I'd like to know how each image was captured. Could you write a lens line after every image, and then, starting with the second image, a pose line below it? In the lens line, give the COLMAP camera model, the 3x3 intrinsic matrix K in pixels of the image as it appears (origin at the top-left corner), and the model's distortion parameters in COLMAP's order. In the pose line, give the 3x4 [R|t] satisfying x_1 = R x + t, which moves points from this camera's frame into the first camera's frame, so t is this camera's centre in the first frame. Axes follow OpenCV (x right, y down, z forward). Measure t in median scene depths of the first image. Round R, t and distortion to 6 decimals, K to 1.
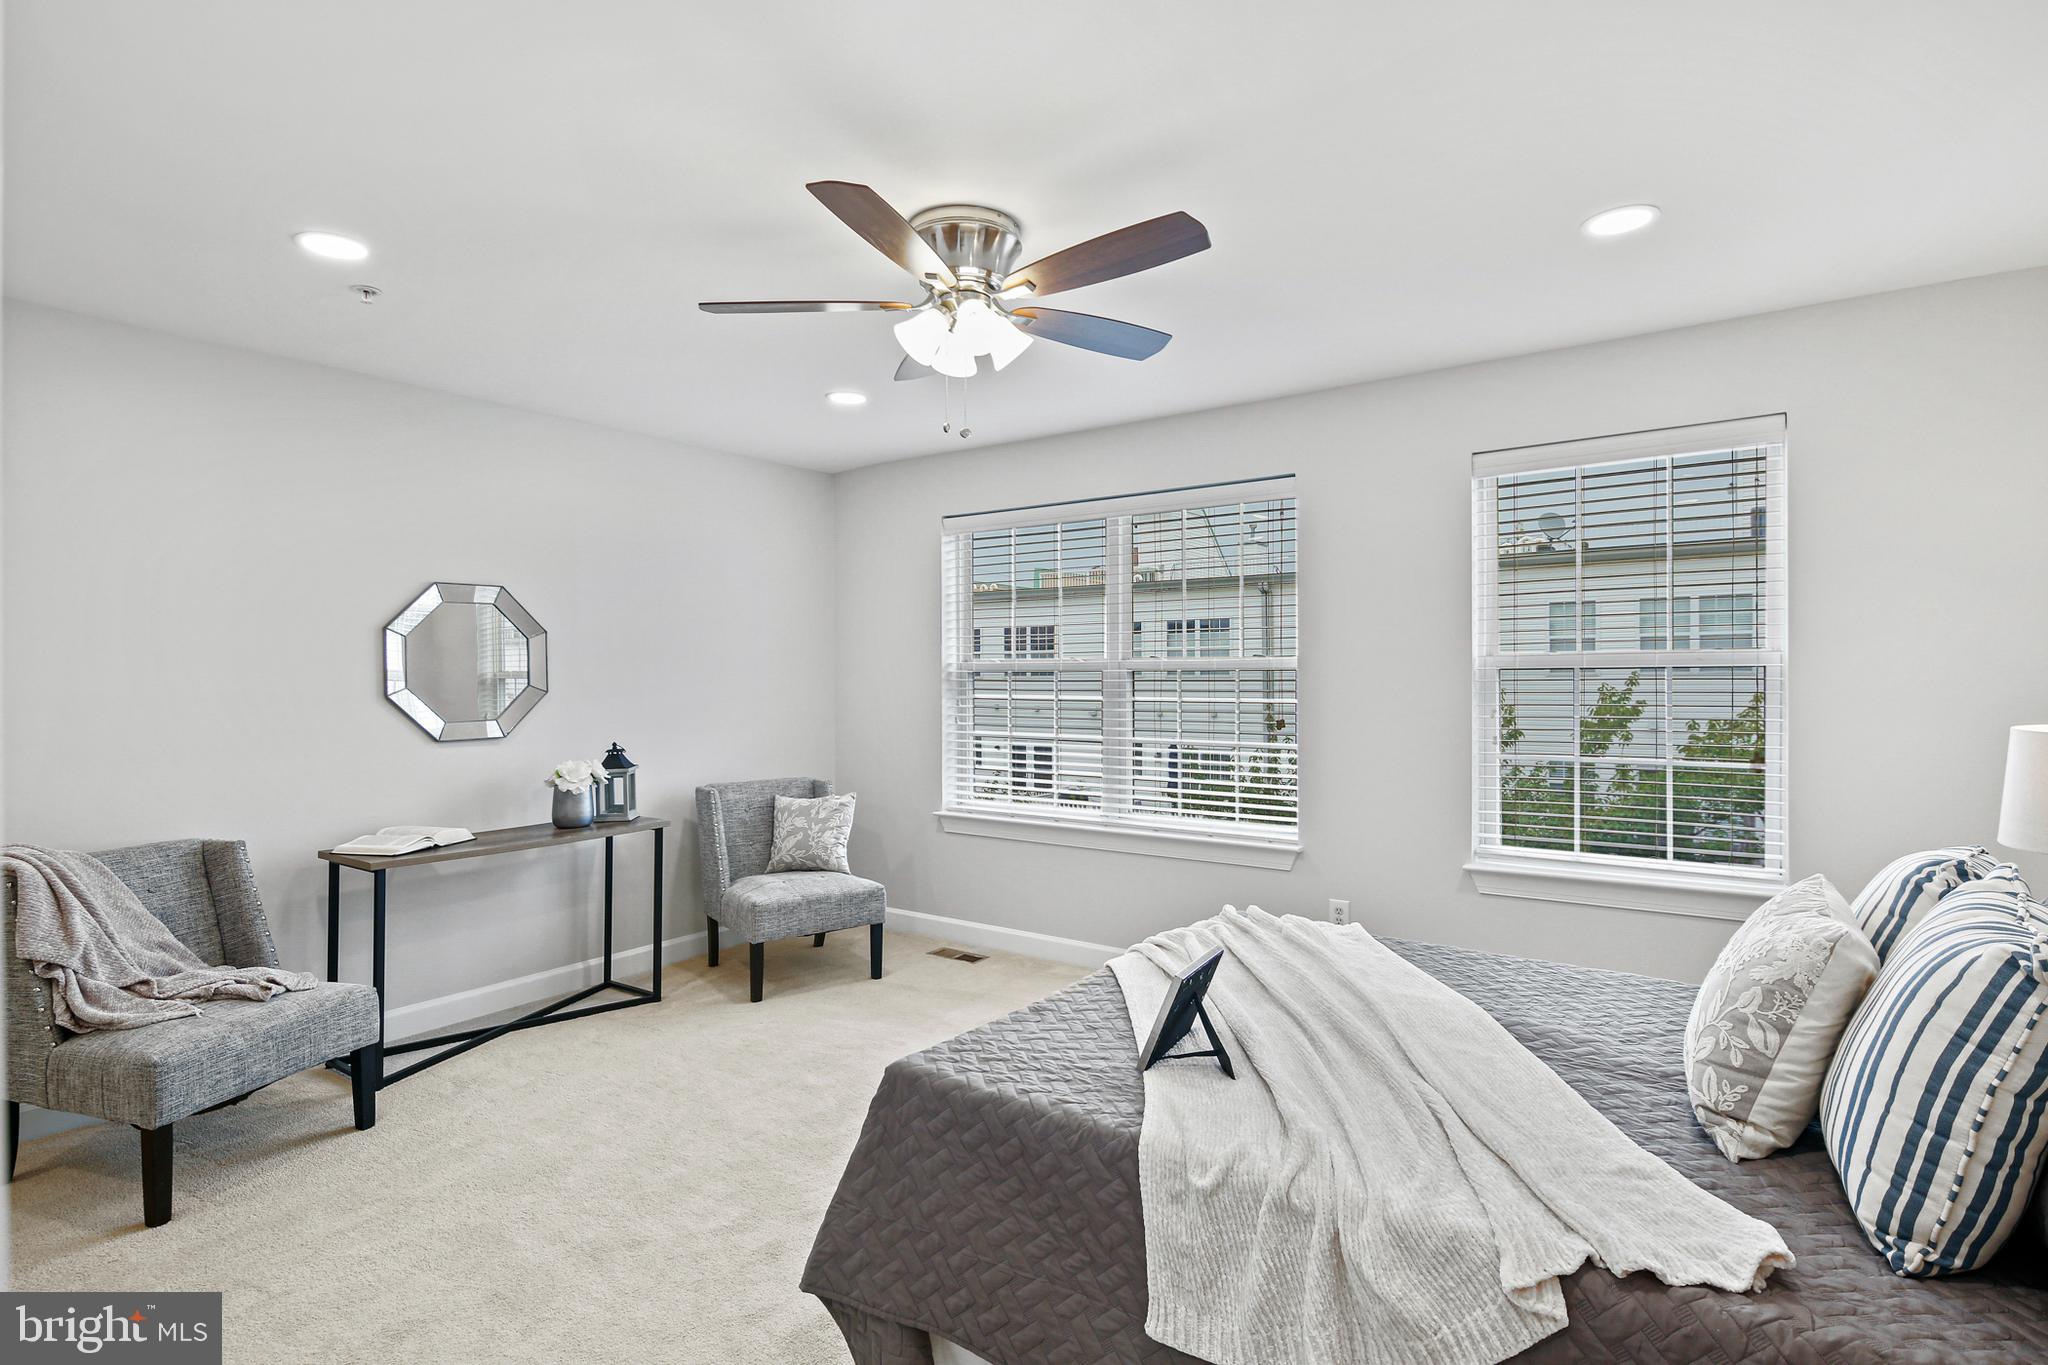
lens RADIAL K [[1031.2, 0, 1024.1], [0, 1031.2, 680.4], [0, 0, 1]] dist [-0.000671, -0.001025]
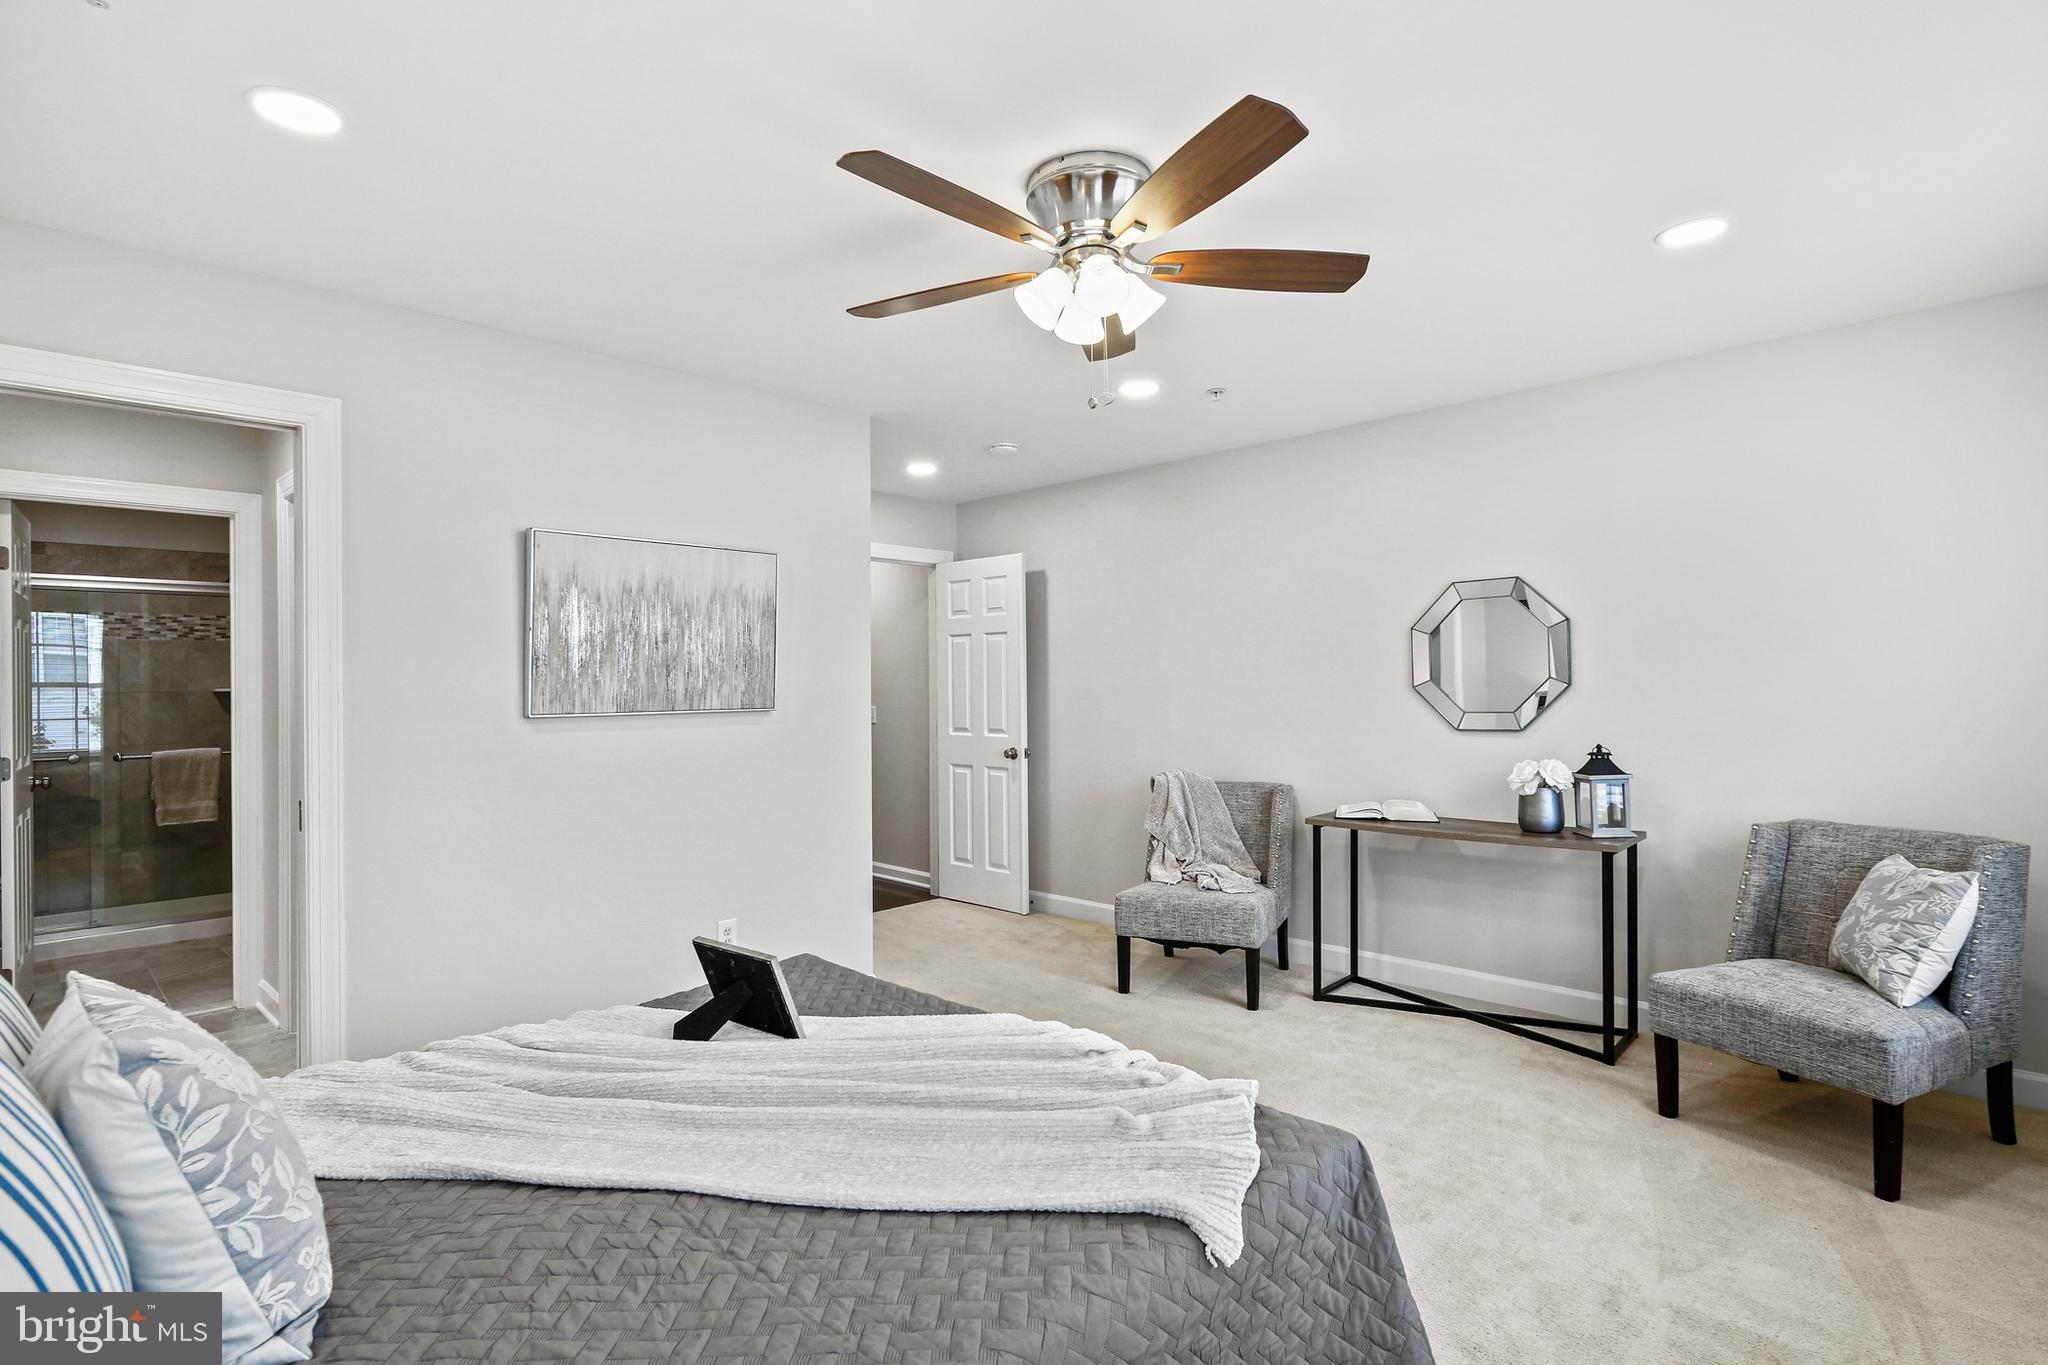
lens RADIAL K [[1031.2, 0, 1022.9], [0, 1031.2, 678.7], [0, 0, 1]] dist [-0.000671, -0.001025]
pose [[-0.180995, -0.002238, -0.983481, 0.560981], [0.006691, 0.999971, -0.003506, 0.006181], [0.983461, -0.007215, -0.180975, 0.730810]]
